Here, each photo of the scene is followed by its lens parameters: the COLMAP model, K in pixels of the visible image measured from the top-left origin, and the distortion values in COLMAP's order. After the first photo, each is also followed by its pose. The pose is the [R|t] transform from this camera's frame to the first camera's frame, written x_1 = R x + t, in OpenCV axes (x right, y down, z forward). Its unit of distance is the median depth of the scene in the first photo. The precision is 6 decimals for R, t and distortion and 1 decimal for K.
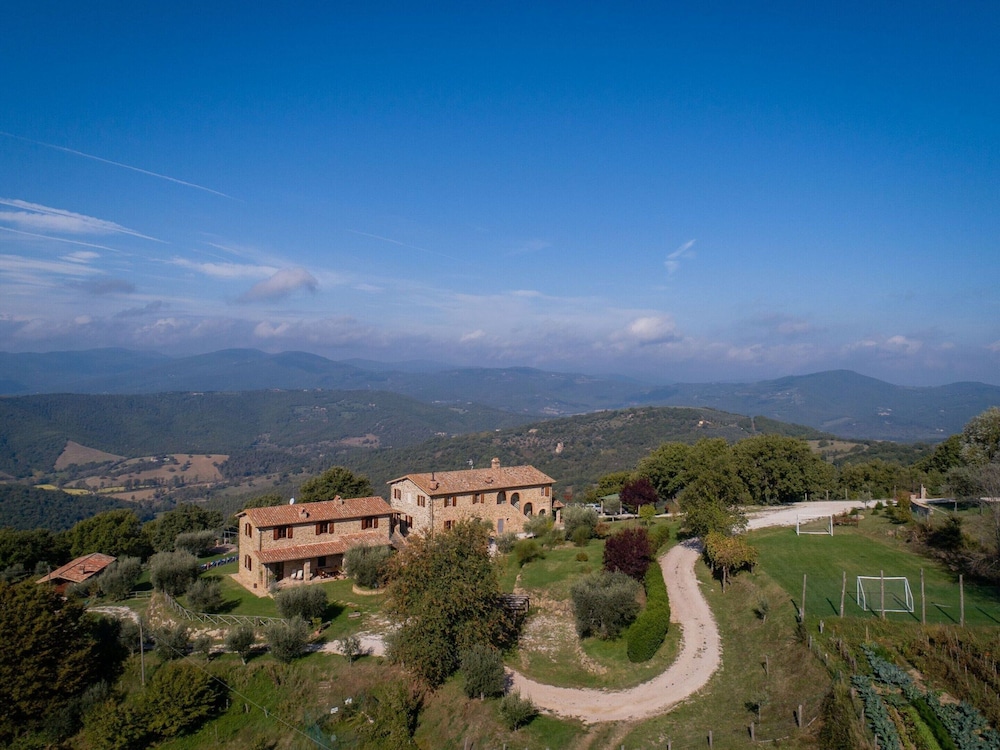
lens RADIAL K [[784.2, 0, 506.0], [0, 784.2, 376.7], [0, 0, 1]] dist [-0.009935, 0.030707]
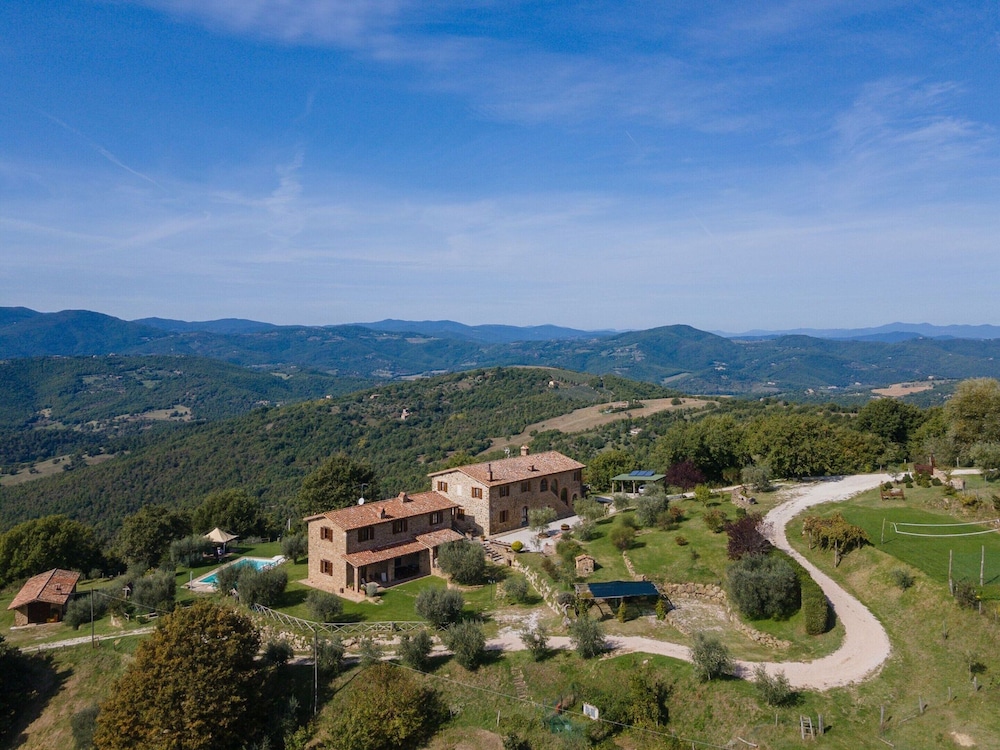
lens RADIAL K [[844.8, 0, 506.1], [0, 844.8, 325.5], [0, 0, 1]] dist [0.025157, 0.037042]
pose [[0.977900, -0.011647, 0.208749, -0.299400], [0.013892, 0.999860, -0.009292, -0.046311], [-0.208612, 0.011987, 0.977925, -0.074209]]
